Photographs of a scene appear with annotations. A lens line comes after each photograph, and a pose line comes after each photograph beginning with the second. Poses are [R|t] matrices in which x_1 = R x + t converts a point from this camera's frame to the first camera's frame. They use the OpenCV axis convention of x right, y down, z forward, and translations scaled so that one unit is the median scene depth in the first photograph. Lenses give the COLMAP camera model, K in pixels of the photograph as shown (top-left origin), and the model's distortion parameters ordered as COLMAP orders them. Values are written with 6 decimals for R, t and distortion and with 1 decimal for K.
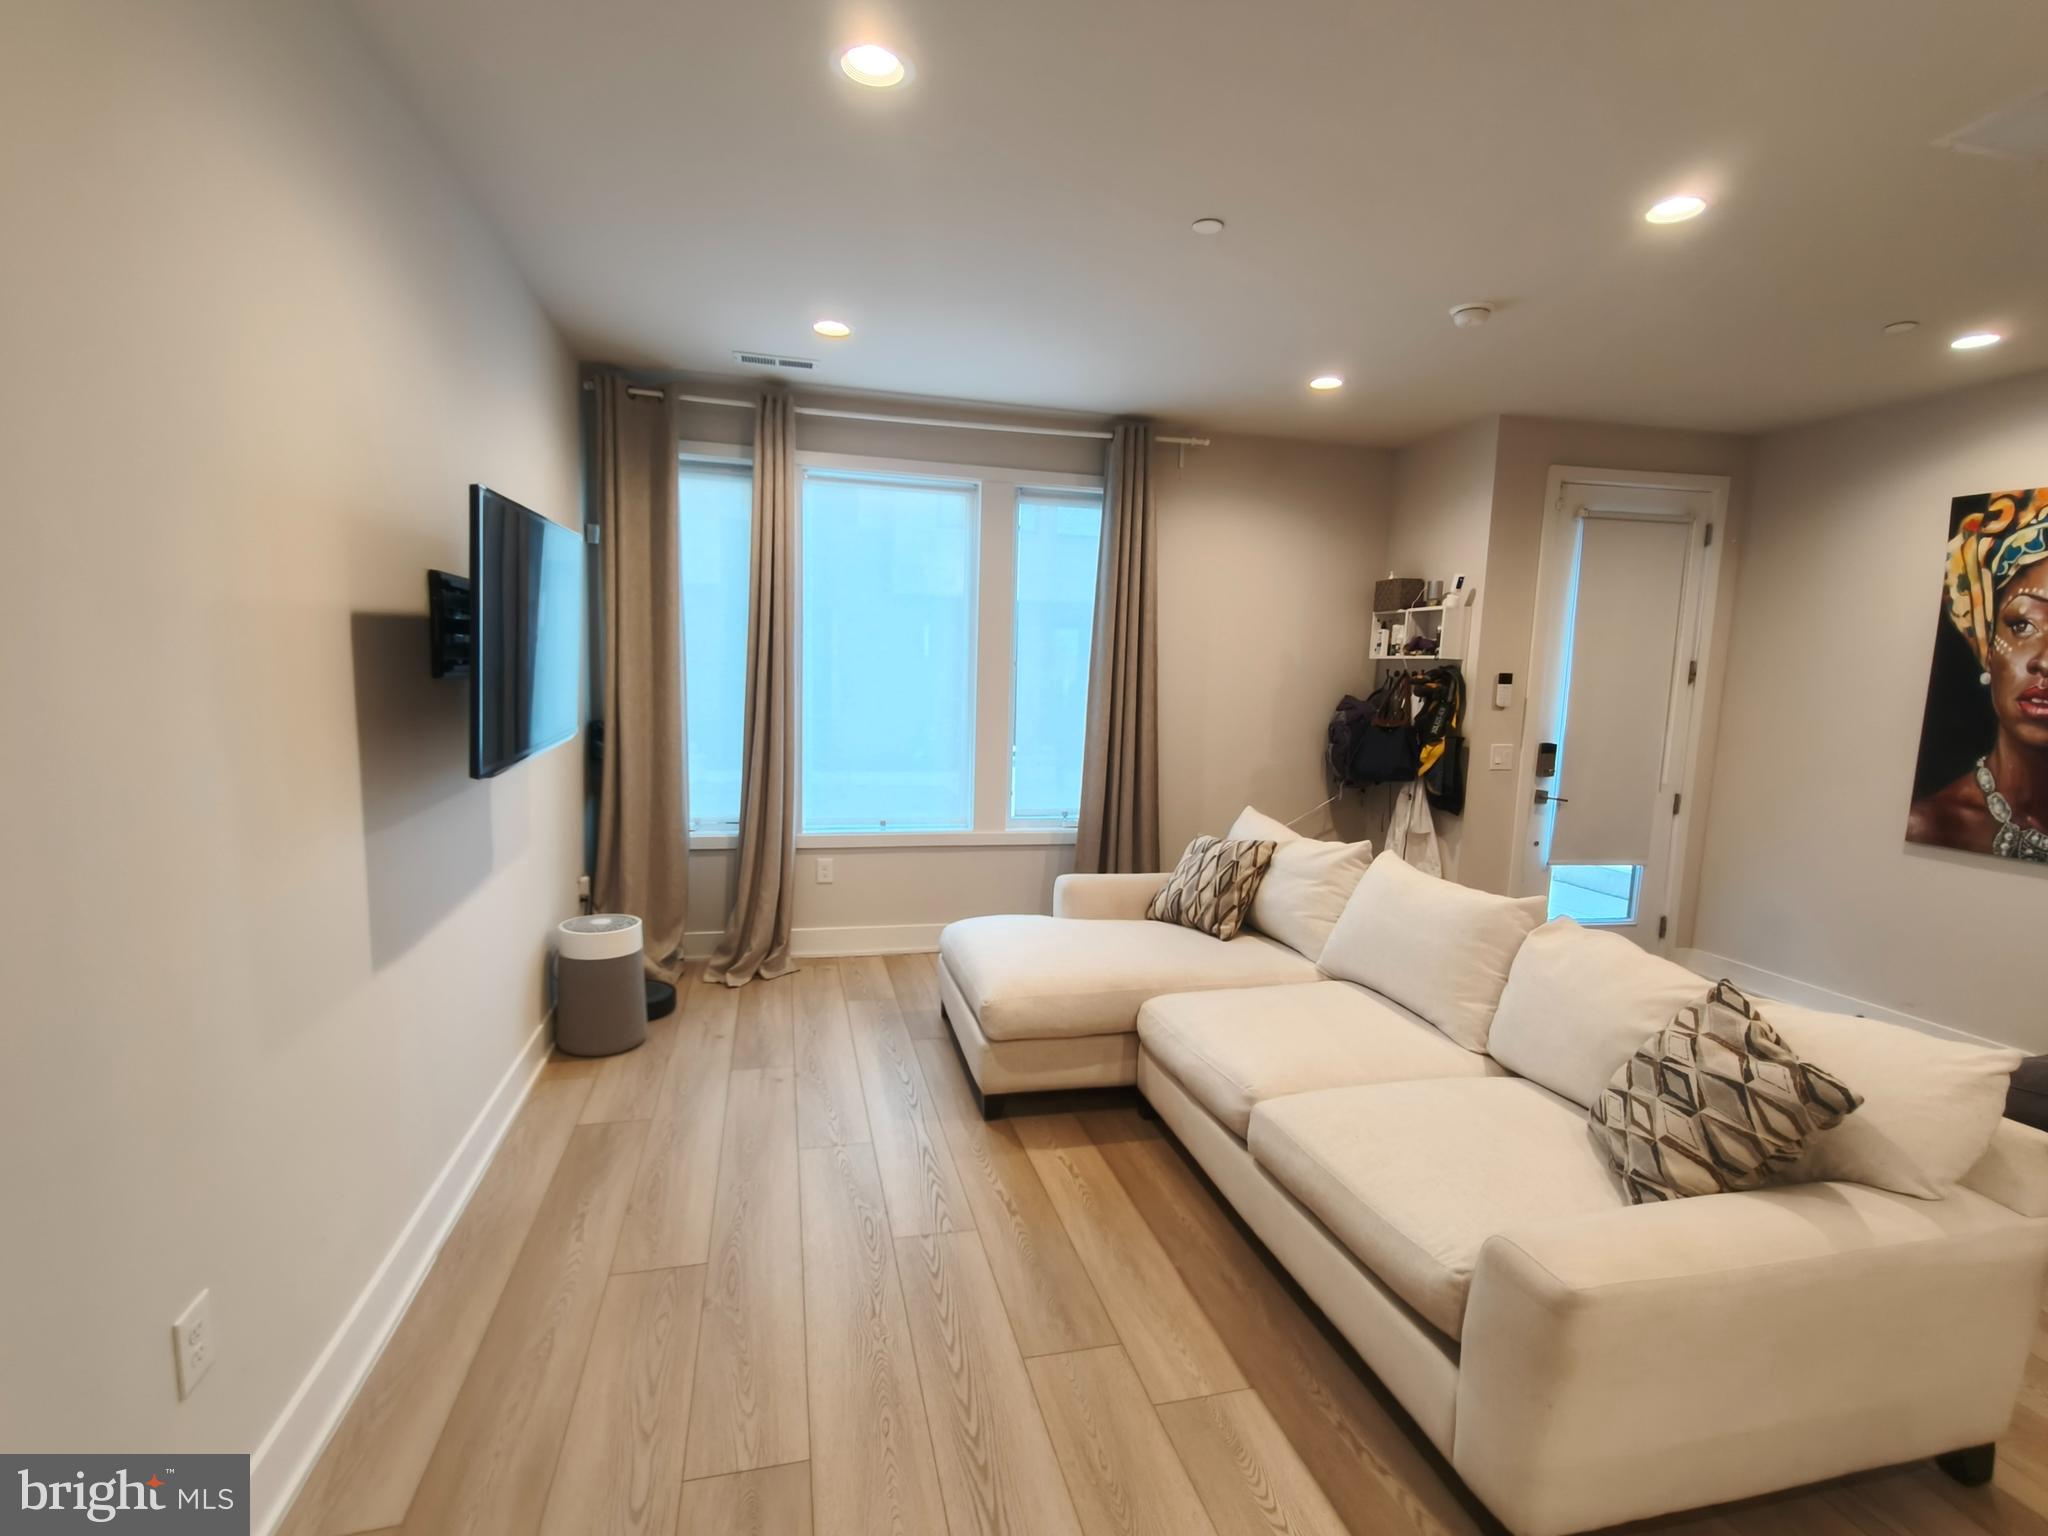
lens RADIAL K [[955.4, 0, 1024.6], [0, 955.4, 779.8], [0, 0, 1]] dist [0.001827, 0.000413]
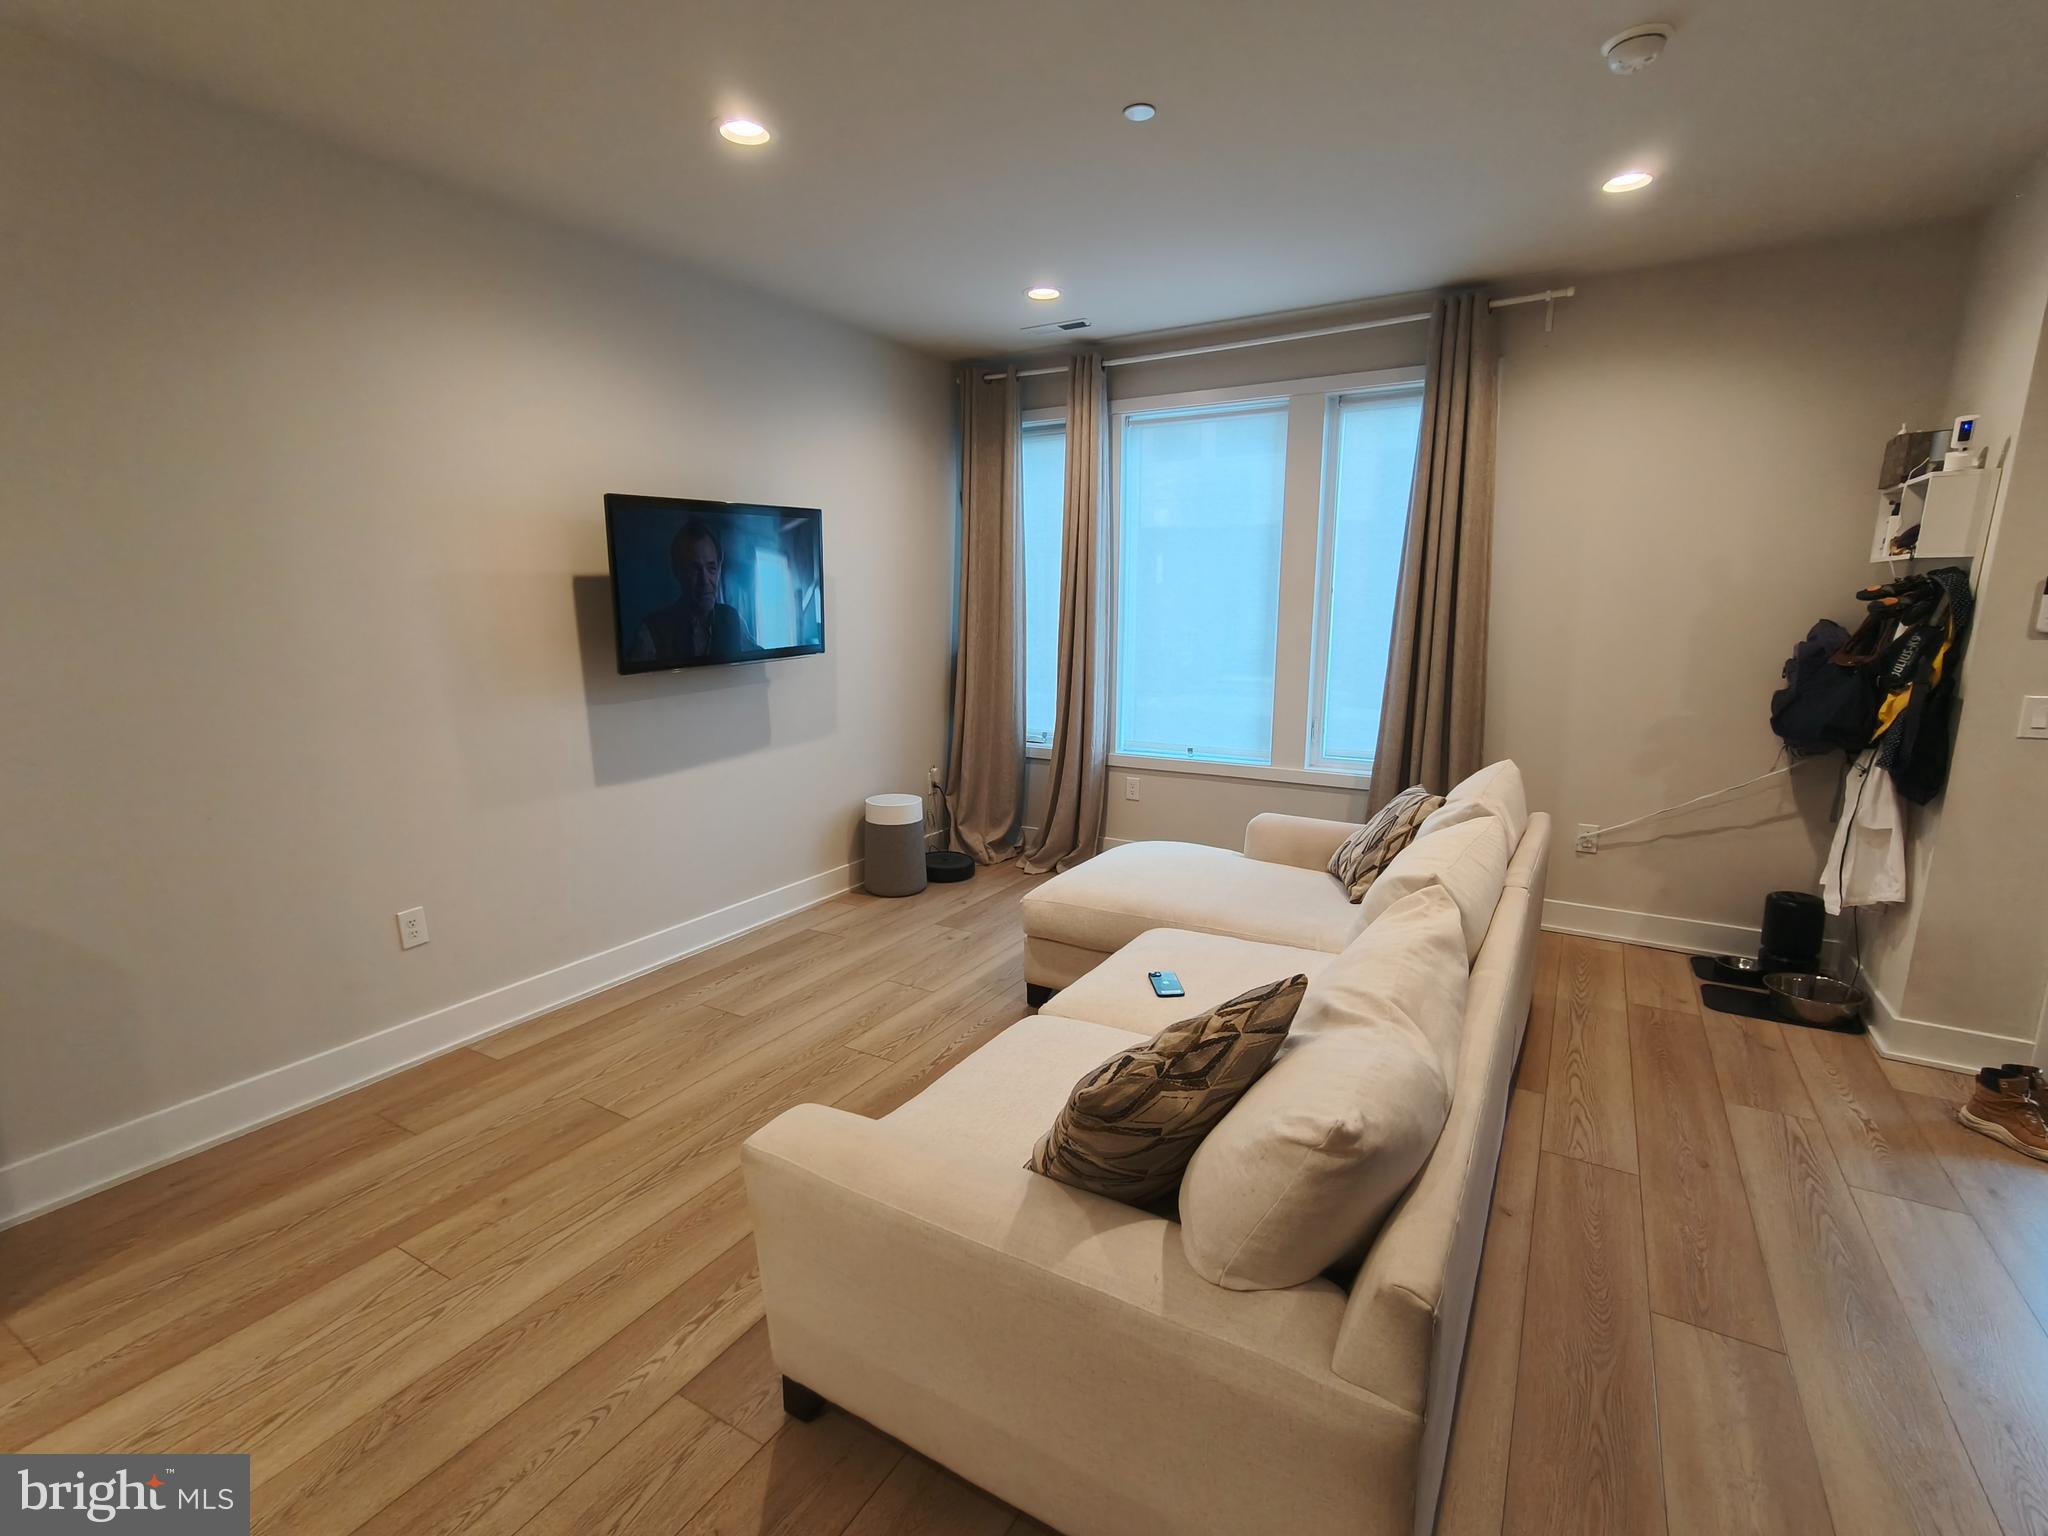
lens RADIAL K [[955.4, 0, 1024.6], [0, 955.4, 779.8], [0, 0, 1]] dist [0.001827, 0.000413]
pose [[0.714761, 0.099833, -0.692207, 0.463392], [-0.056503, 0.994767, 0.085126, -0.000945], [0.697083, -0.021734, 0.716661, 0.130310]]
